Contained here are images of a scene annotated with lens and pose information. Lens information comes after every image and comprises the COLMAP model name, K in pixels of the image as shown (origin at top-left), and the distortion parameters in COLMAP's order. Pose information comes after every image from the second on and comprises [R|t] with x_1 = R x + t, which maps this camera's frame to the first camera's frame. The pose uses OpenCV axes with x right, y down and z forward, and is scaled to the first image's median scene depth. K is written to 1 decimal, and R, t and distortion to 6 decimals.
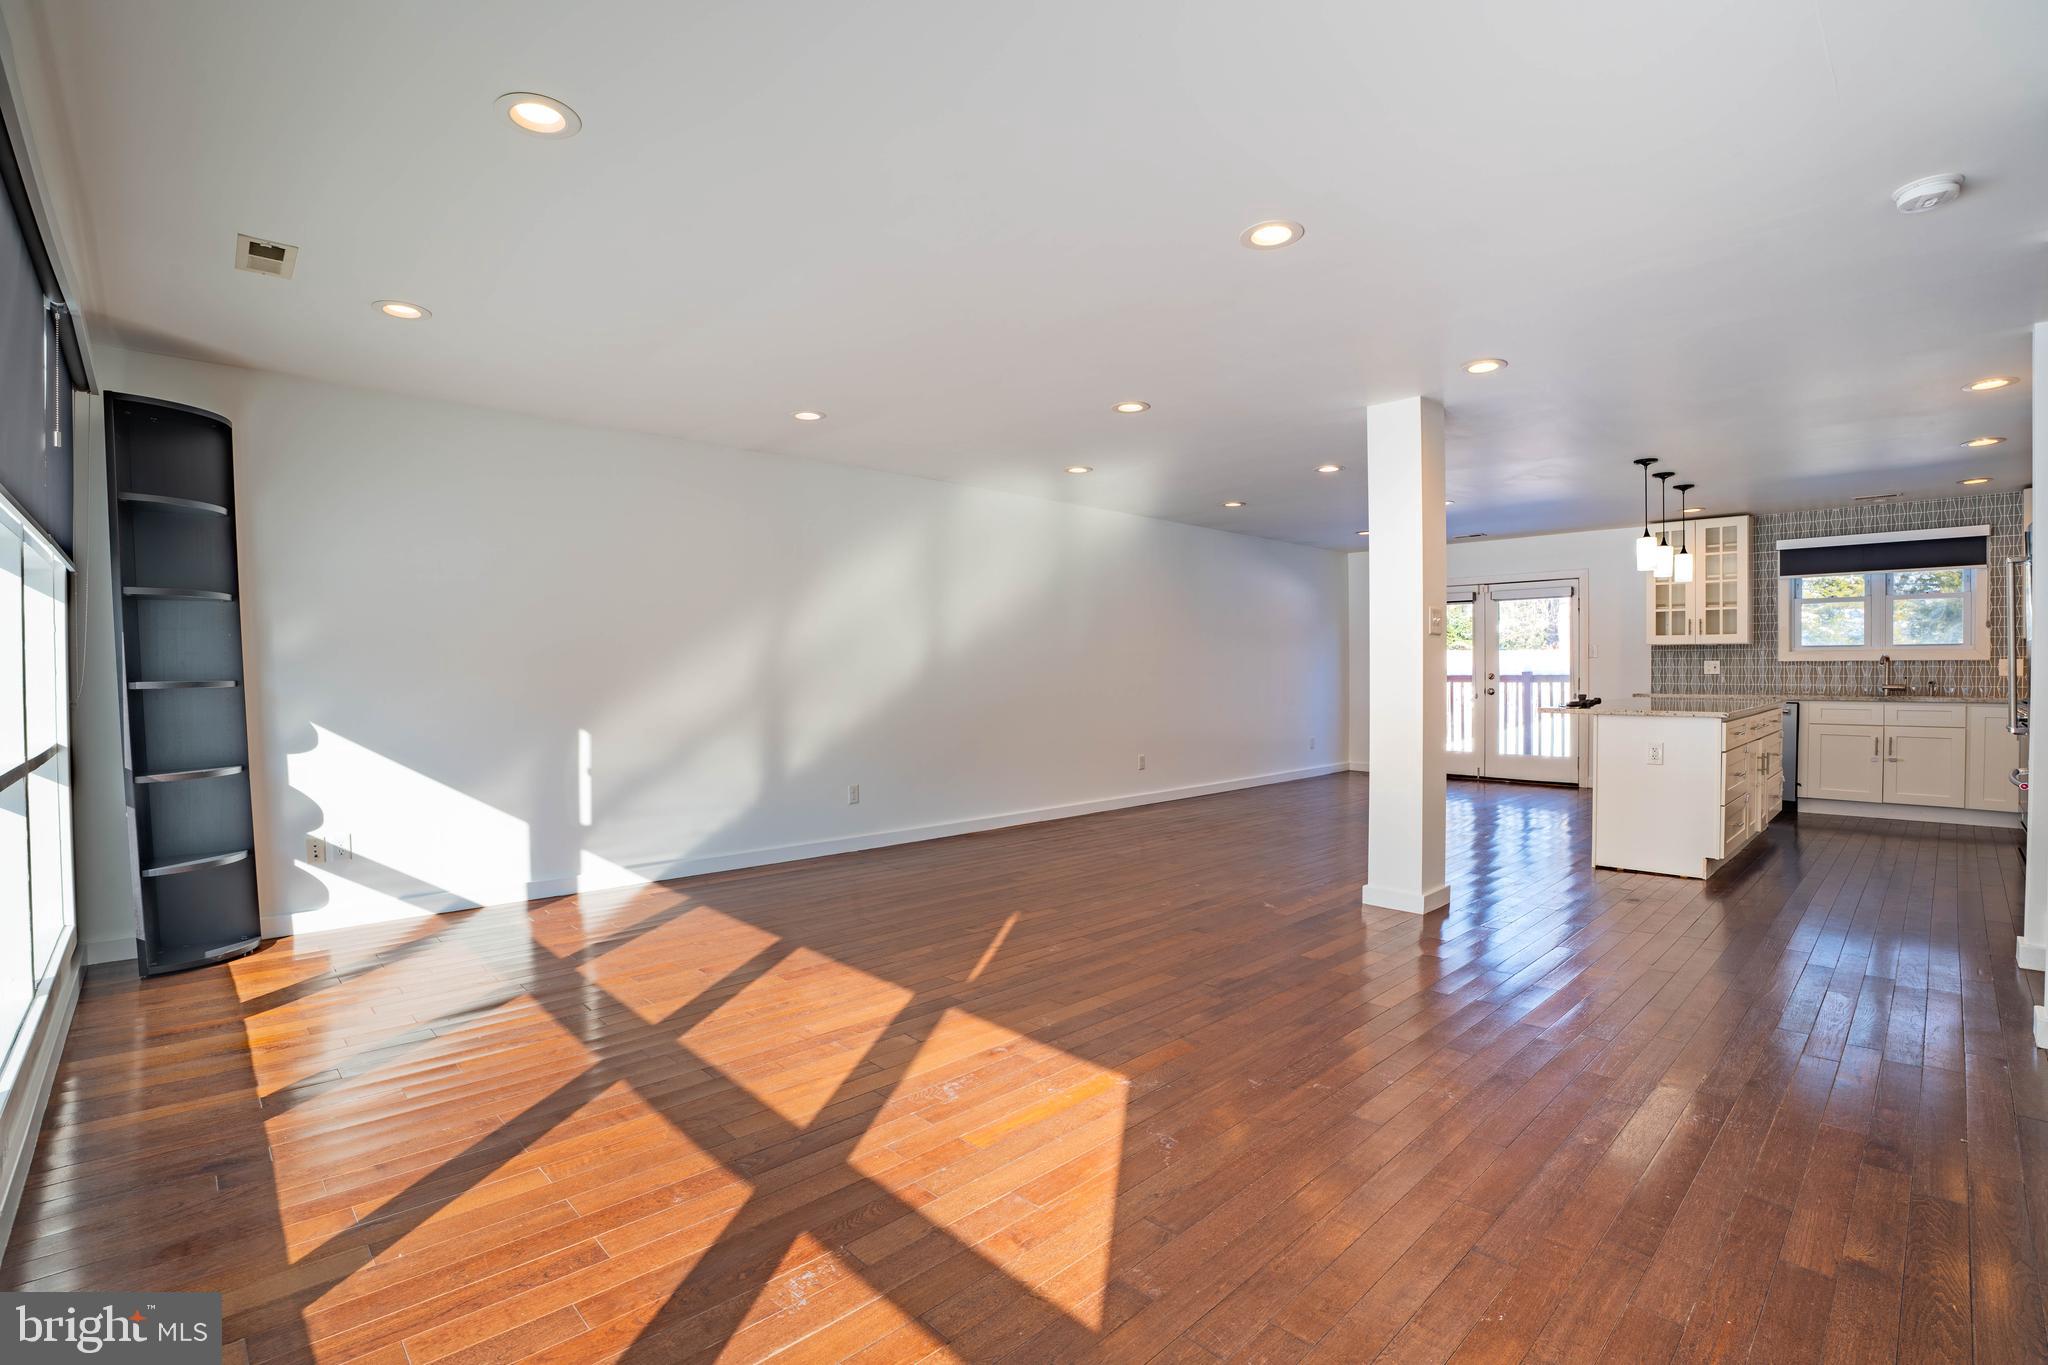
lens RADIAL K [[940.8, 0, 1024.0], [0, 940.8, 682.5], [0, 0, 1]] dist [-0.069159, 0.021157]
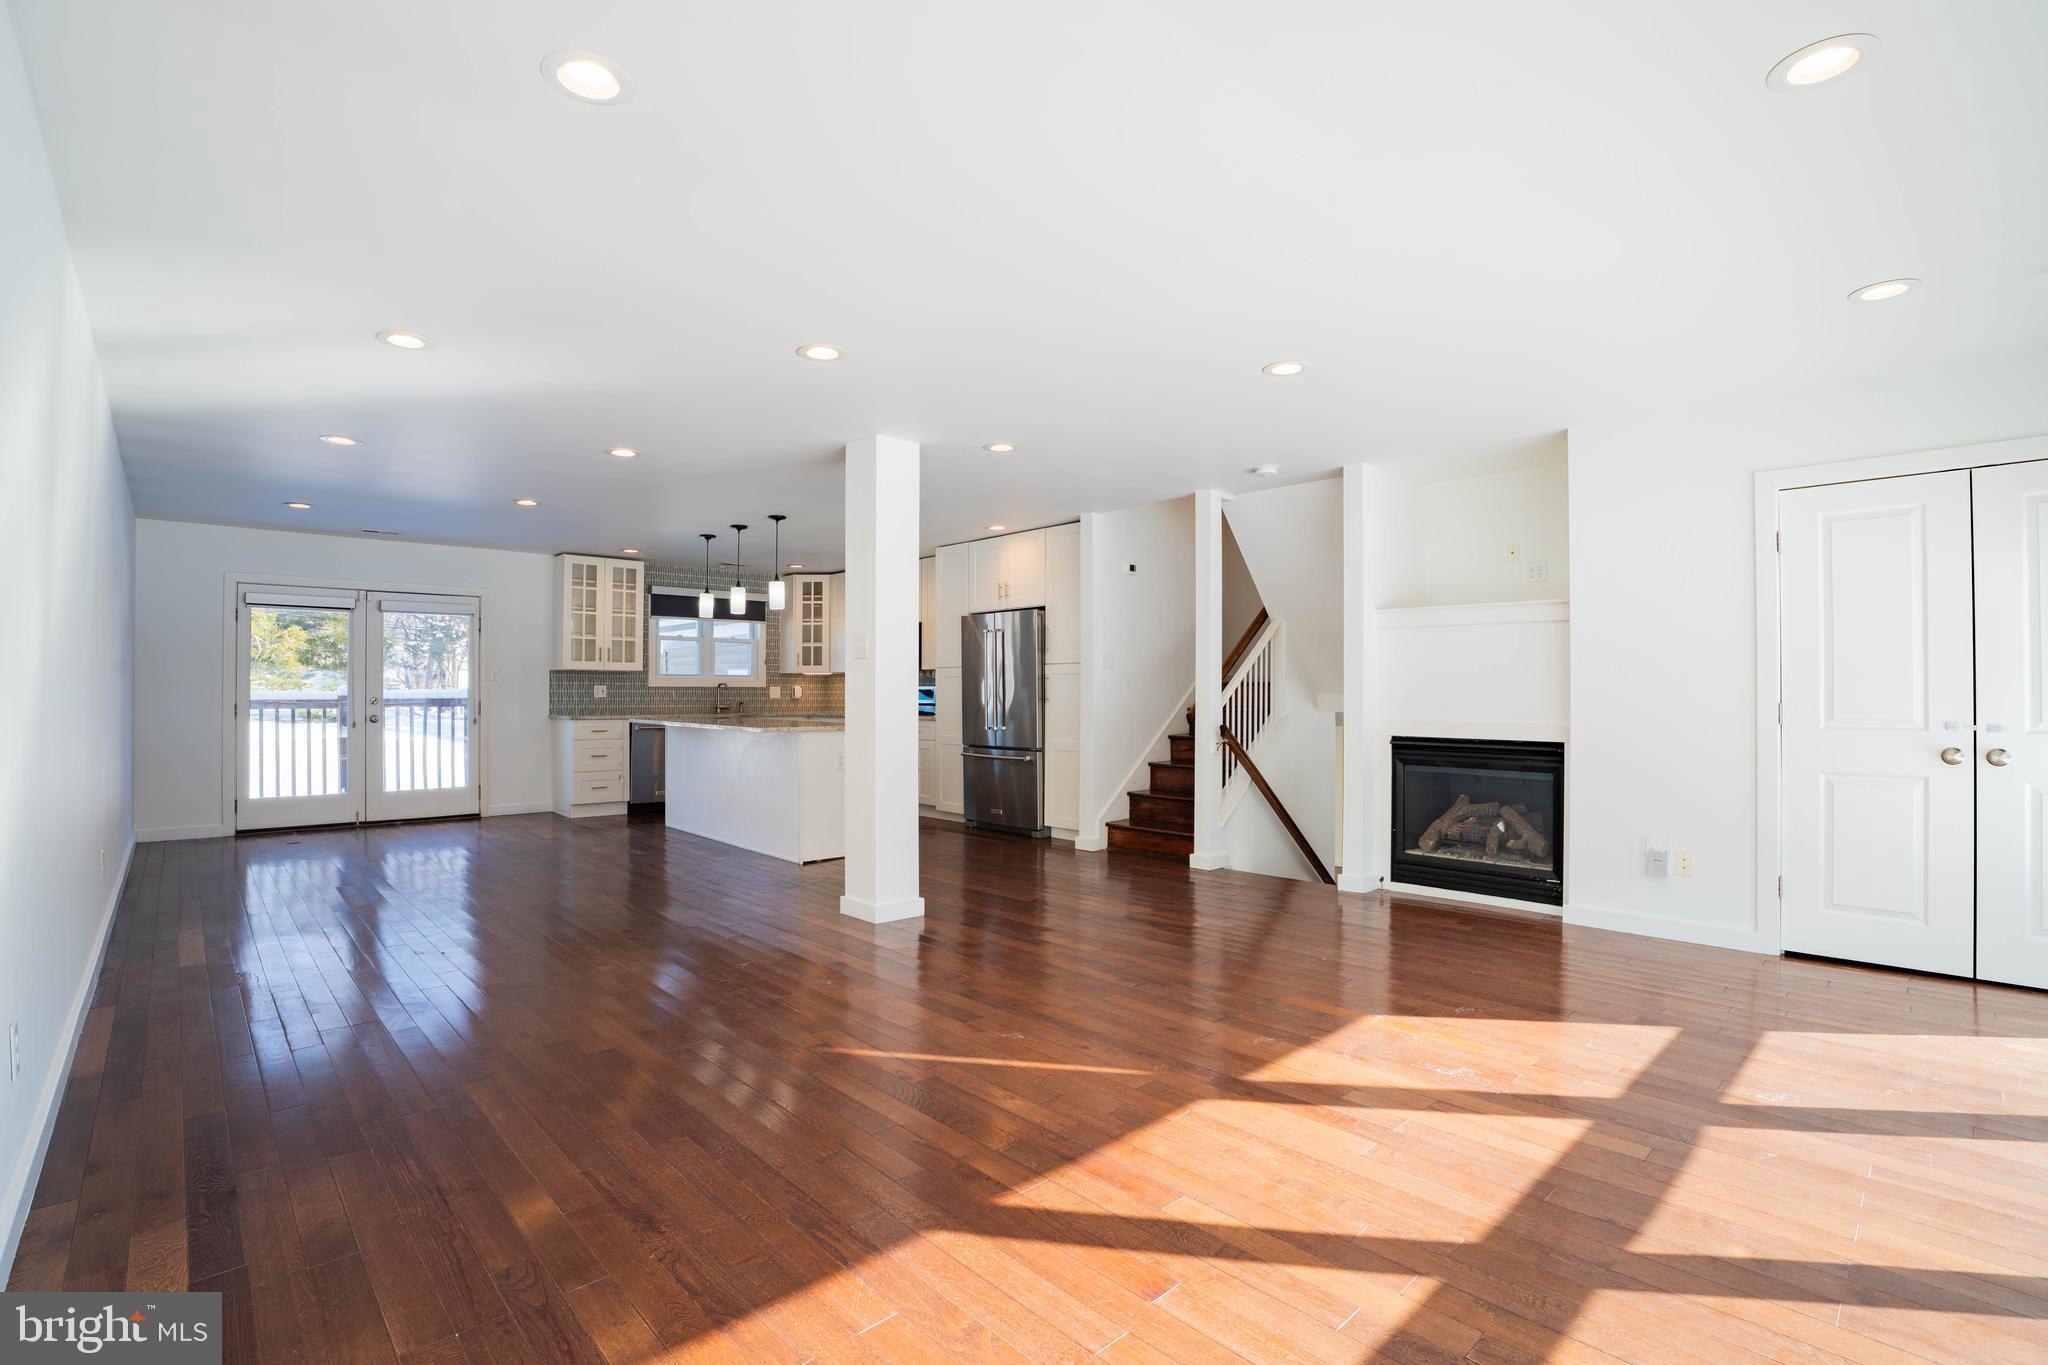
lens RADIAL K [[940.8, 0, 1024.0], [0, 940.8, 682.5], [0, 0, 1]] dist [-0.069159, 0.021157]
pose [[0.009618, 0.016229, 0.999822, -0.406744], [0.012111, 0.999793, -0.016345, -0.002649], [-0.999880, 0.012266, 0.009419, 0.514096]]
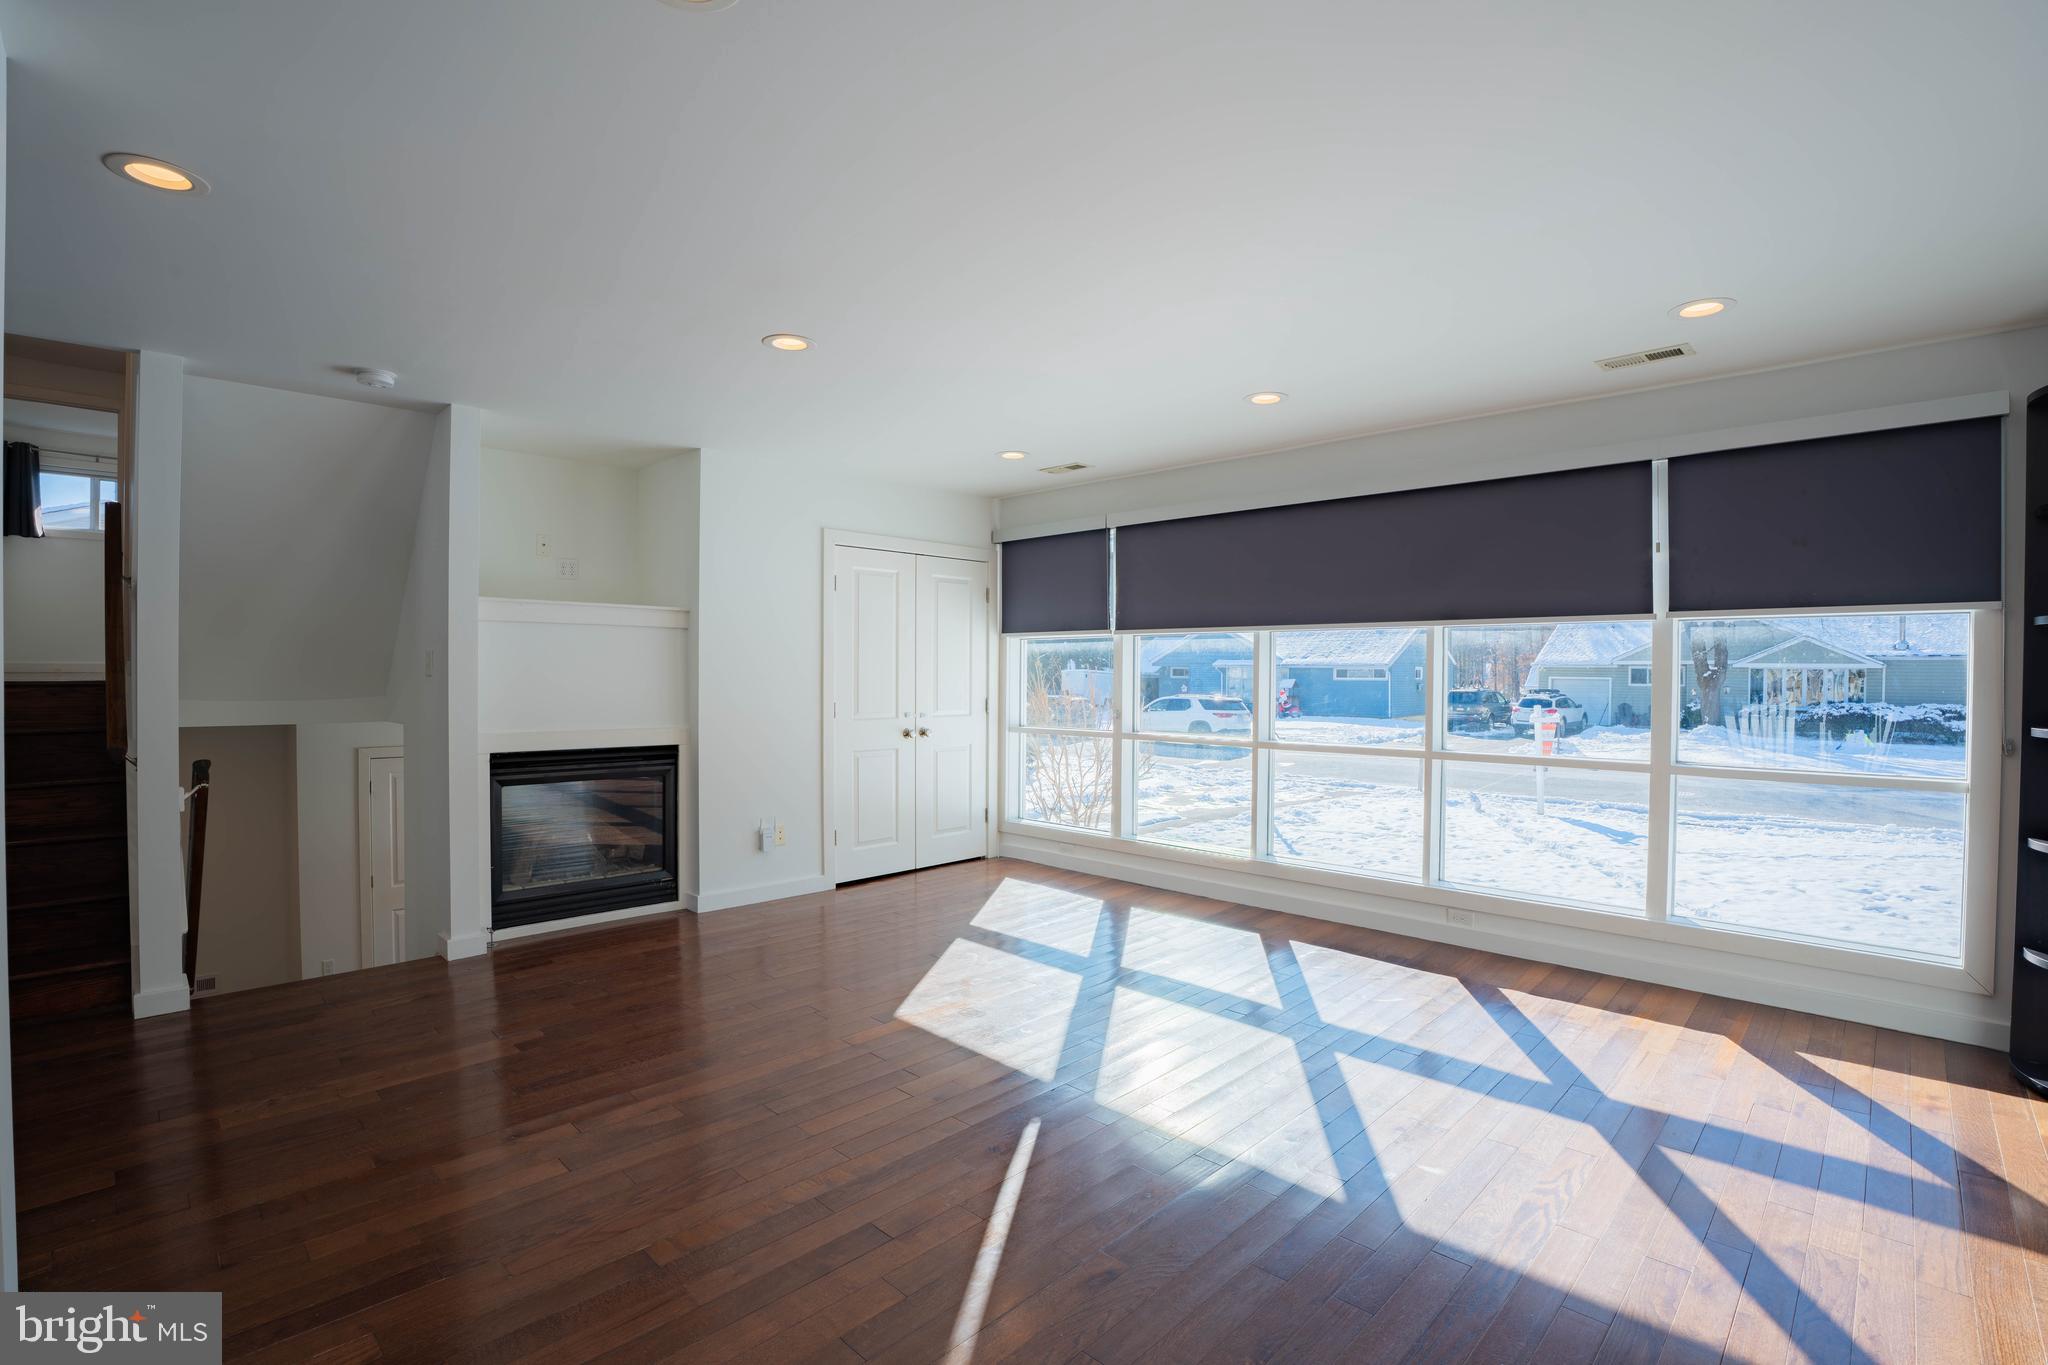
lens RADIAL K [[950.7, 0, 1029.3], [0, 950.7, 680.1], [0, 0, 1]] dist [-0.072158, 0.019456]
pose [[-0.999525, 0.001717, -0.030769, -0.012261], [0.000981, 0.999714, 0.023913, -0.029348], [0.030801, 0.023871, -0.999240, 0.824723]]
